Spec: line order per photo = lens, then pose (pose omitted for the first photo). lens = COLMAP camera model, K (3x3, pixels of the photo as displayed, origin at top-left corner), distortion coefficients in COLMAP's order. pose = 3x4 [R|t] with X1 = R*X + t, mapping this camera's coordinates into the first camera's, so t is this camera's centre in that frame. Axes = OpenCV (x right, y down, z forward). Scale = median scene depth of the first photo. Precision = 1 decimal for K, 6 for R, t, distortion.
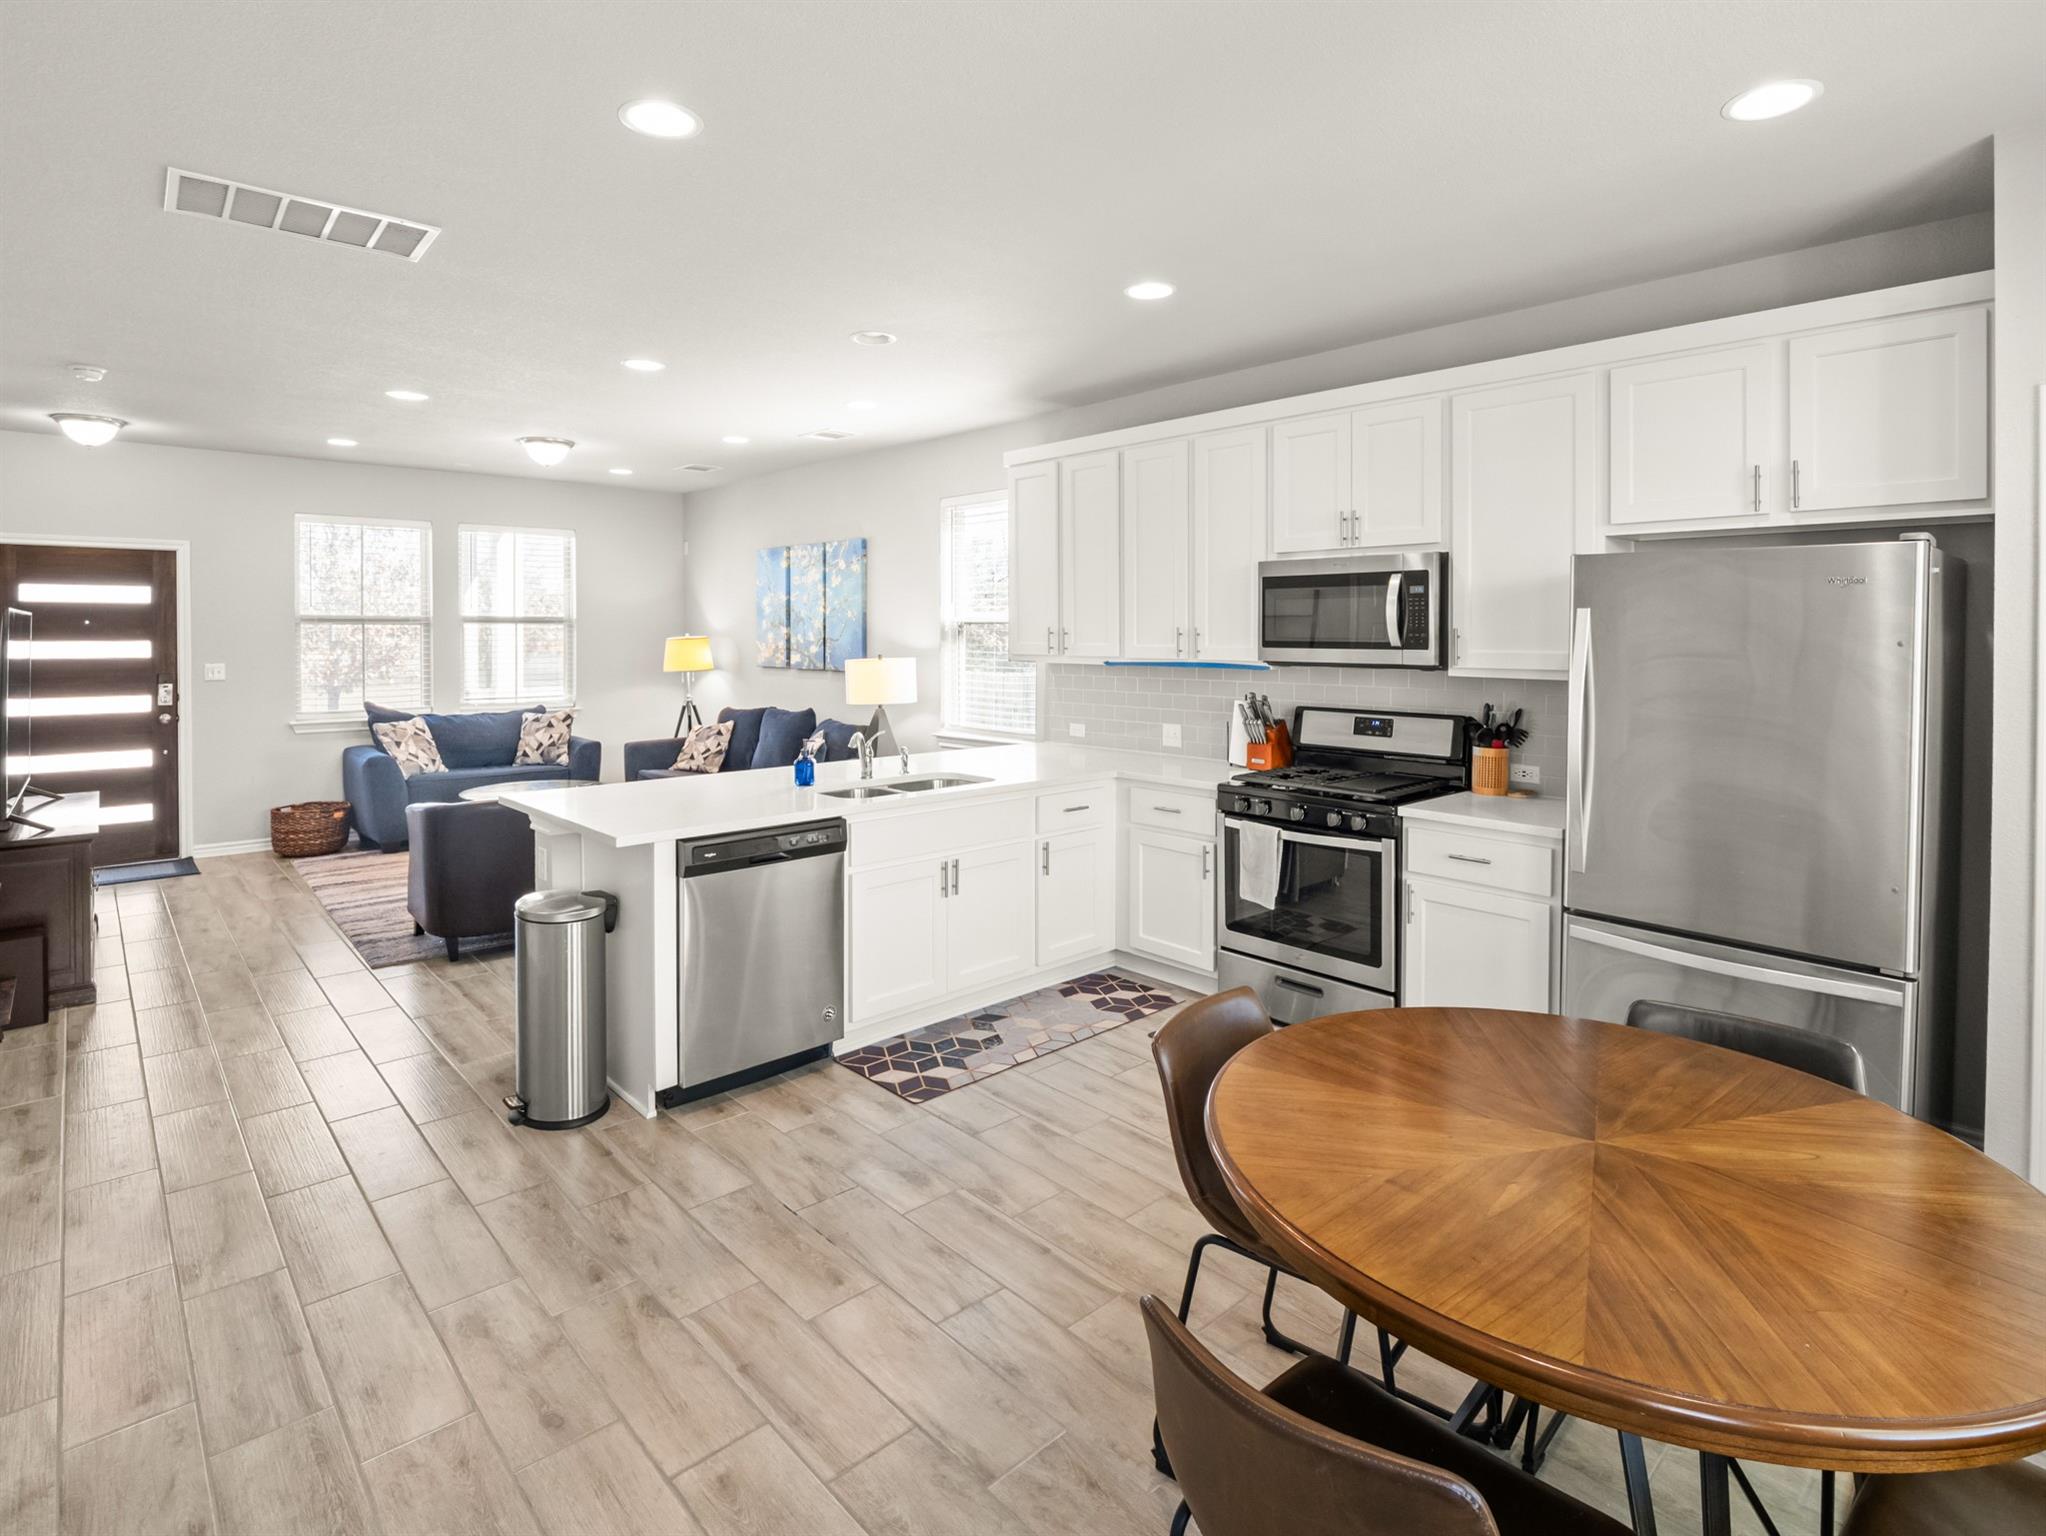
lens RADIAL K [[1058.5, 0, 1021.7], [0, 1058.5, 639.3], [0, 0, 1]] dist [-0.012140, -0.000393]
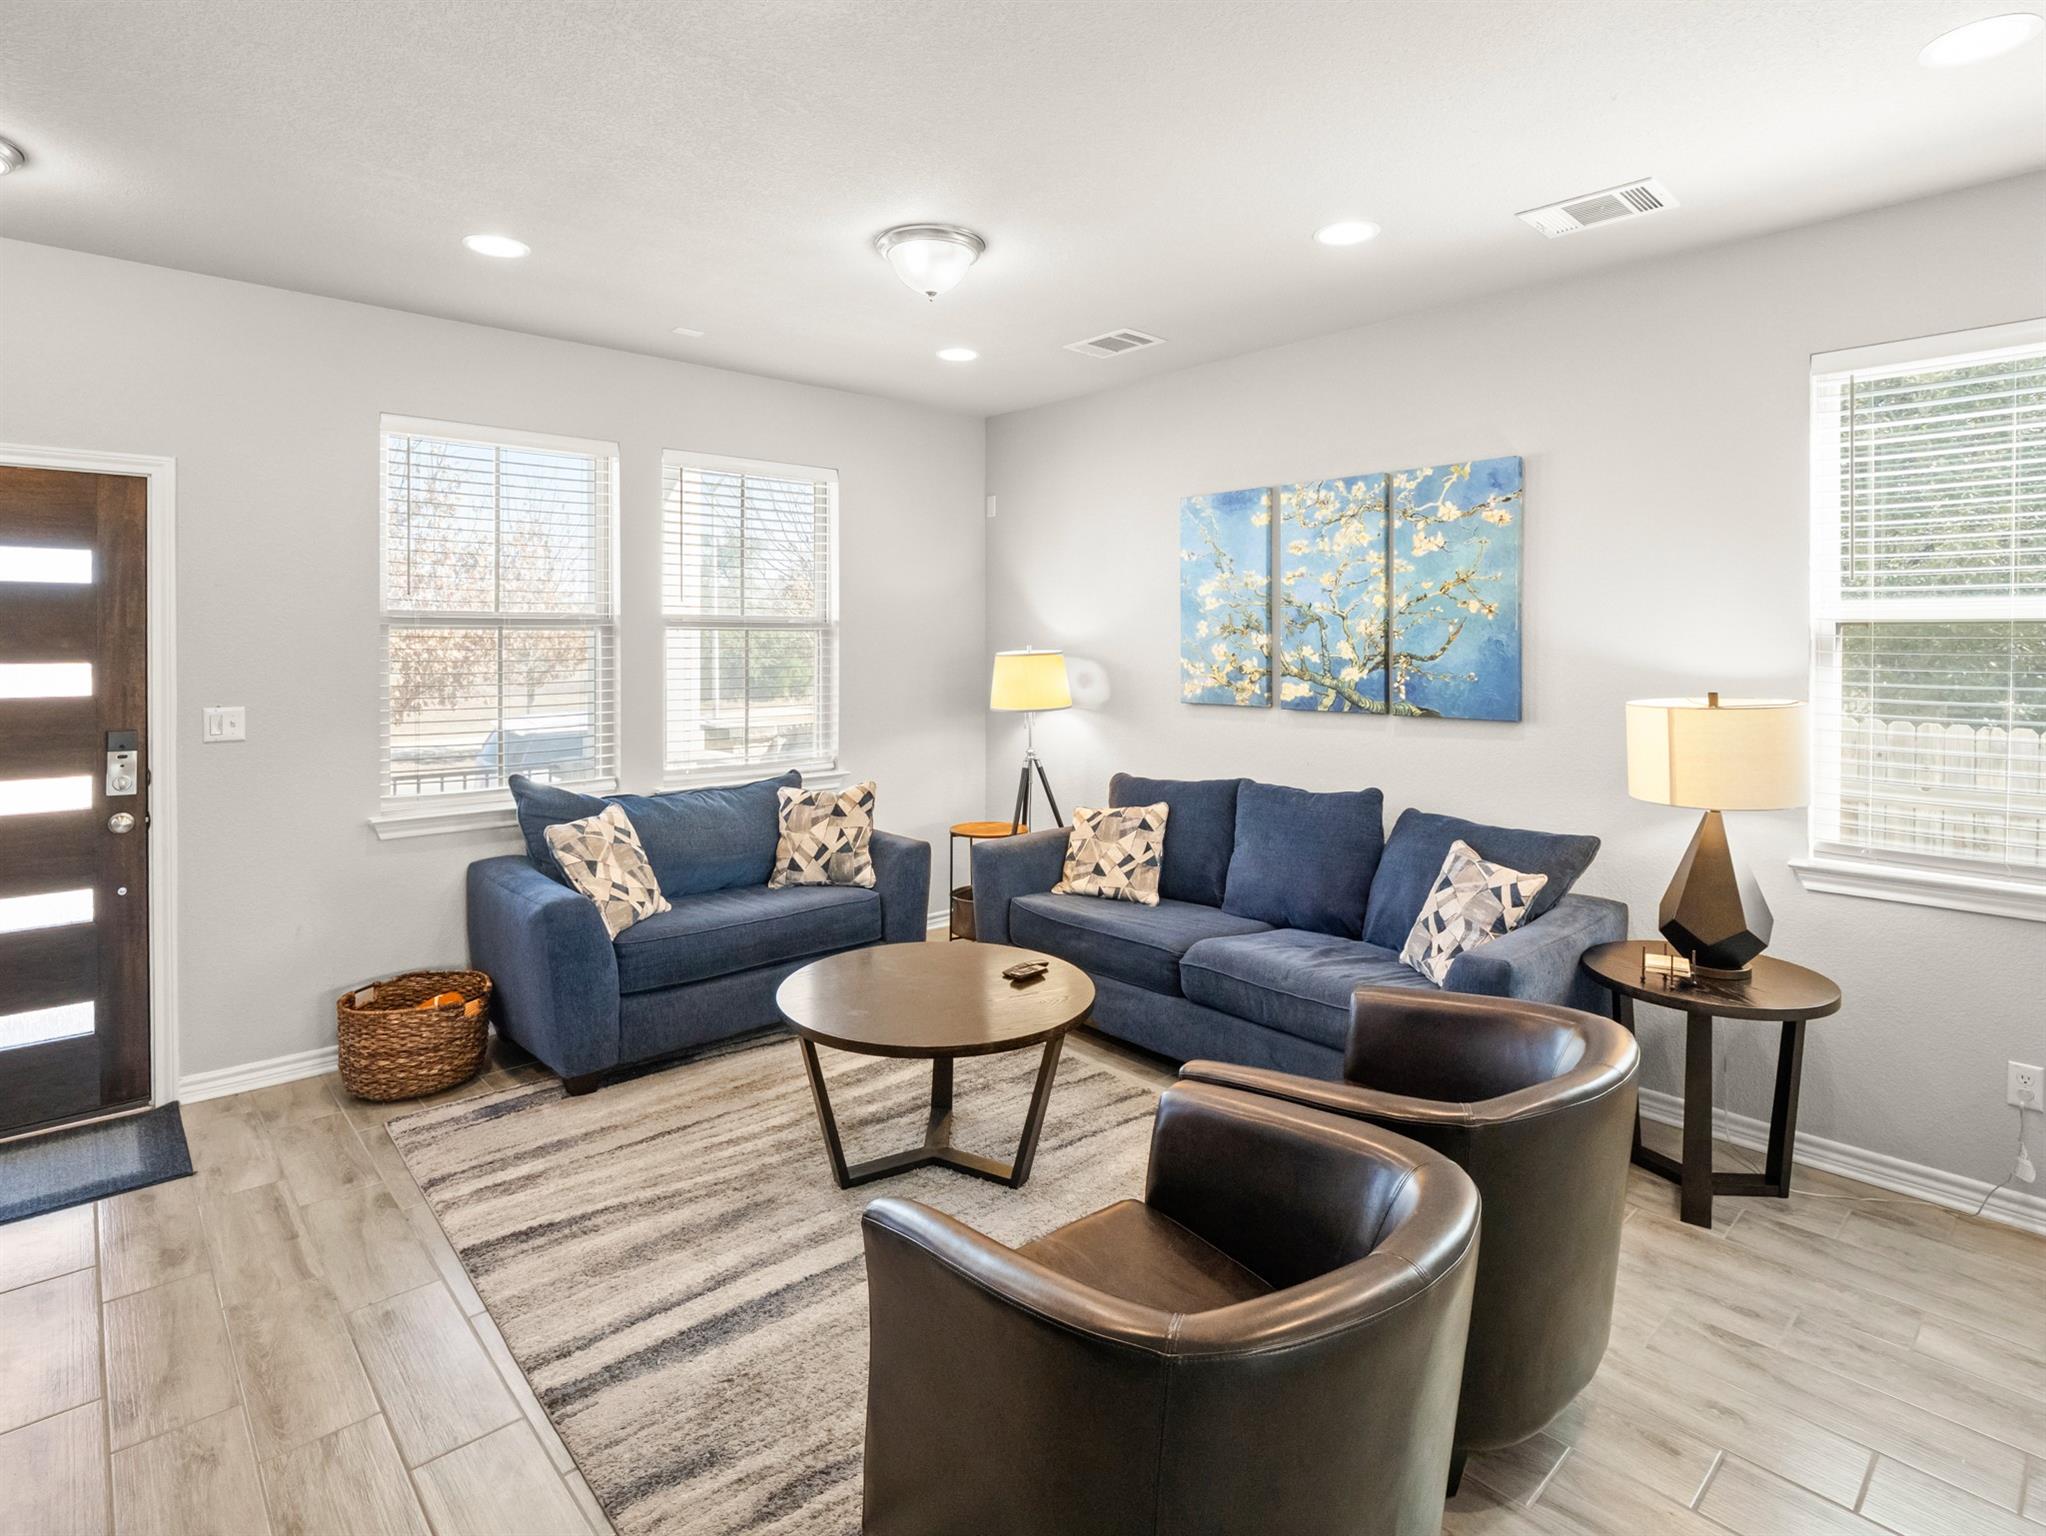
lens RADIAL K [[1058.5, 0, 1021.7], [0, 1058.5, 639.3], [0, 0, 1]] dist [-0.012140, -0.000393]
pose [[0.999985, -0.000380, 0.005474, -0.429237], [0.000419, 0.999974, -0.007192, -0.005401], [-0.005471, 0.007194, 0.999959, 0.546108]]
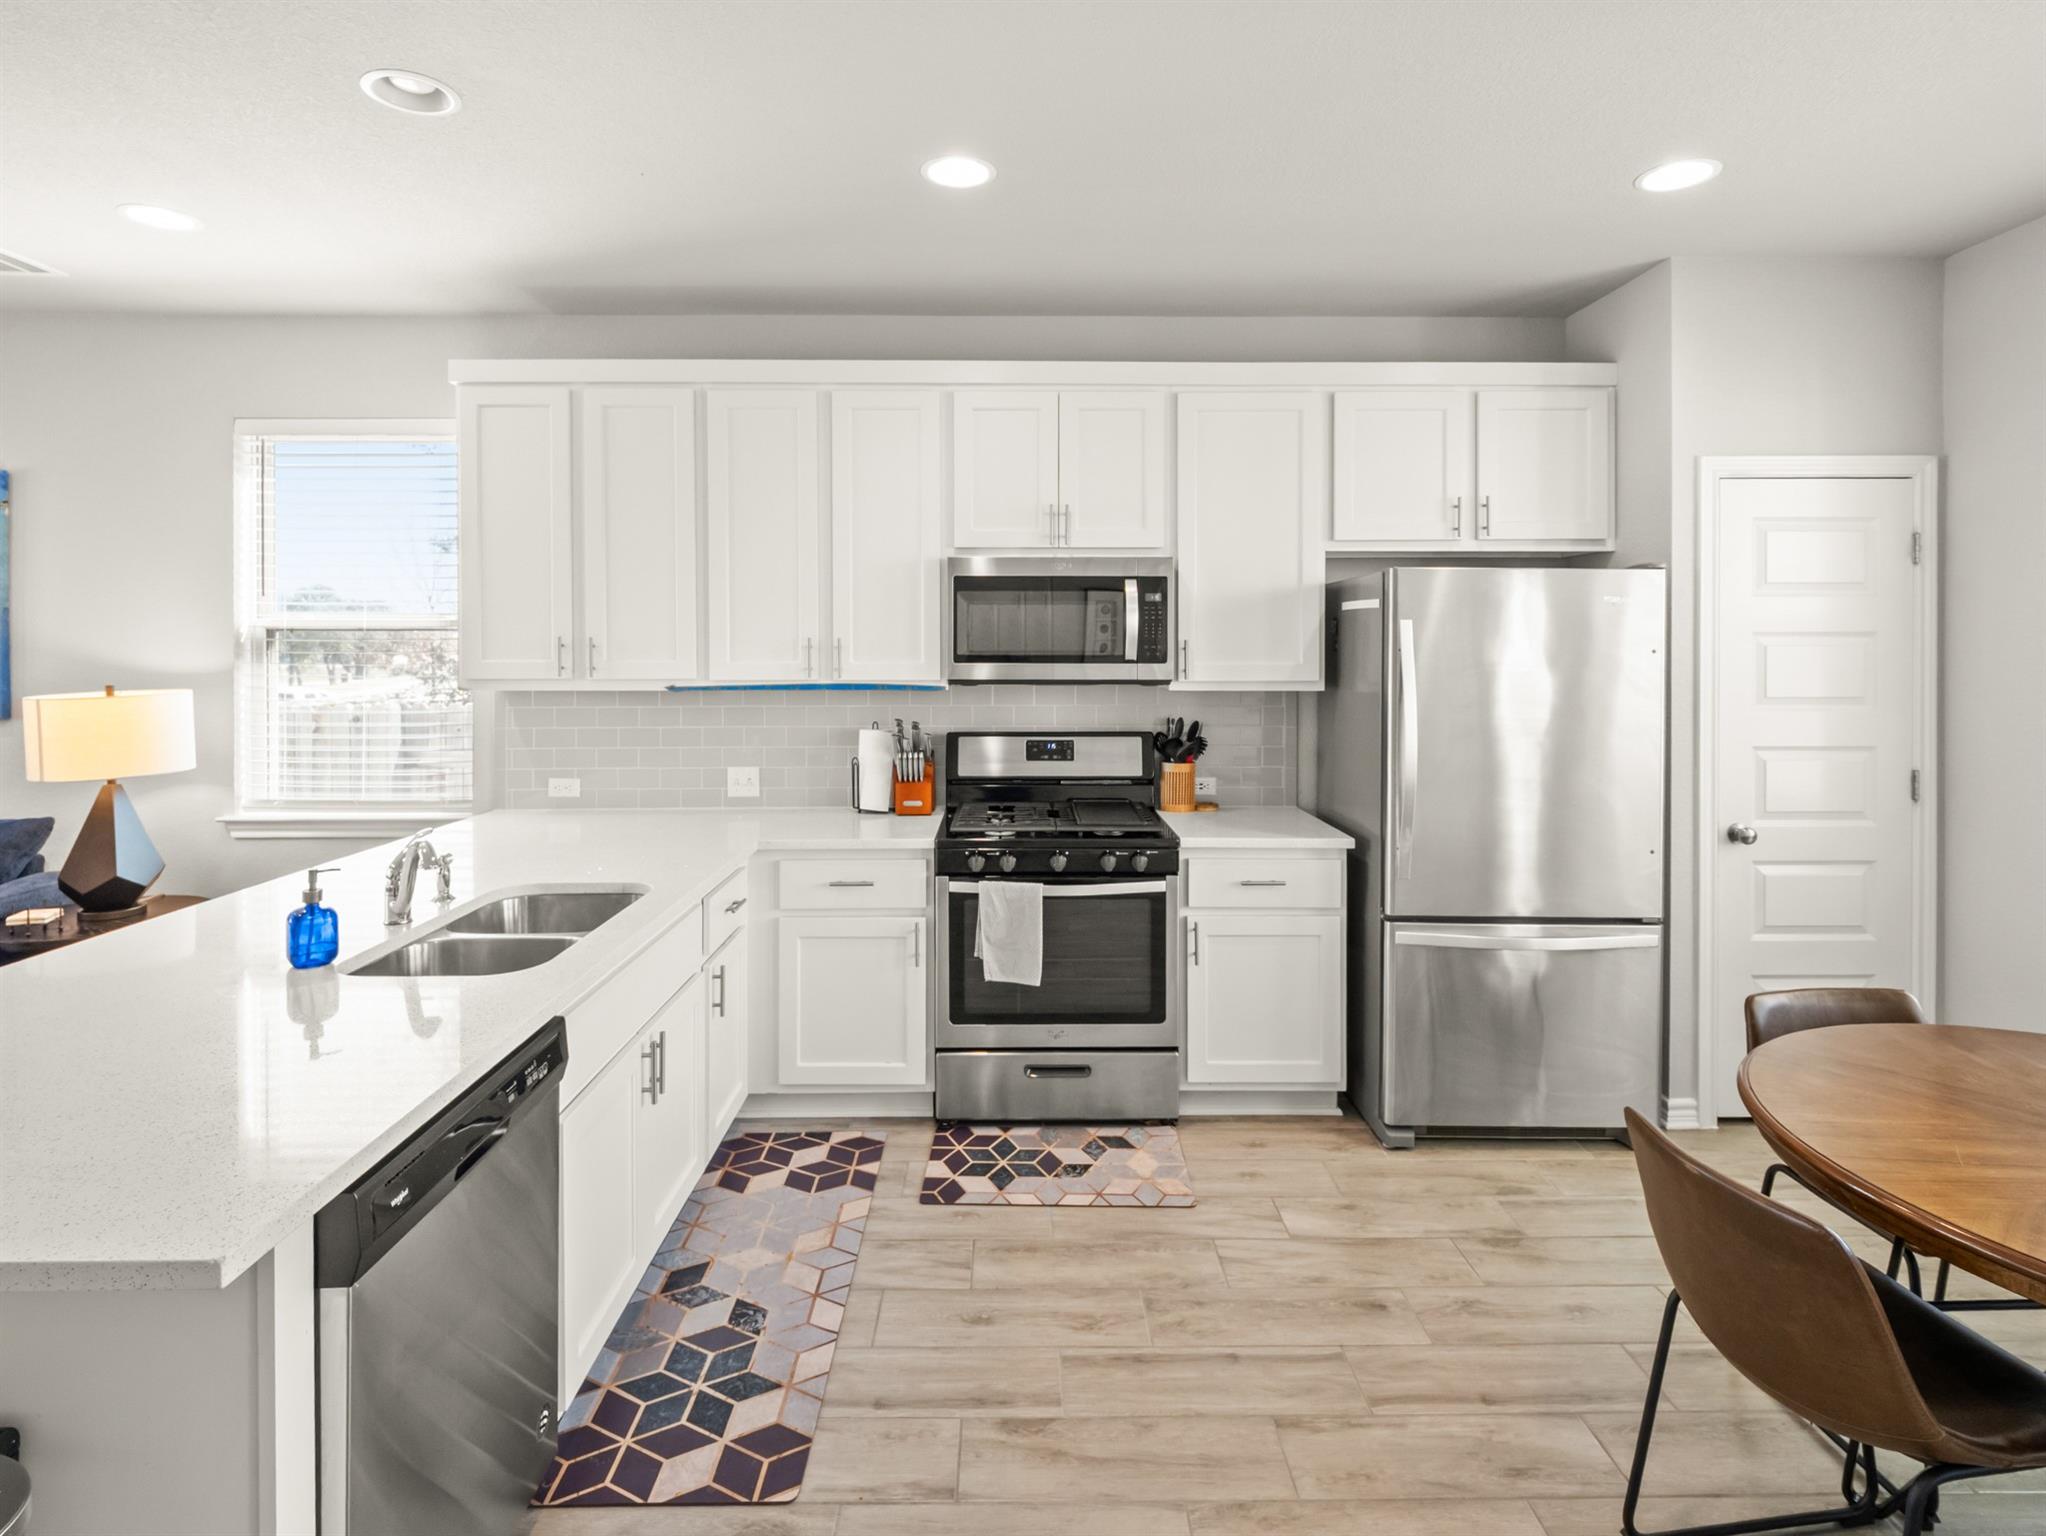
lens RADIAL K [[1049.5, 0, 1030.9], [0, 1049.5, 647.3], [0, 0, 1]] dist [0.025249, -0.023038]
pose [[0.665144, -0.004561, 0.746701, -0.219920], [0.005911, 0.999982, 0.000842, -0.003059], [-0.746691, 0.003854, 0.665160, 0.277212]]
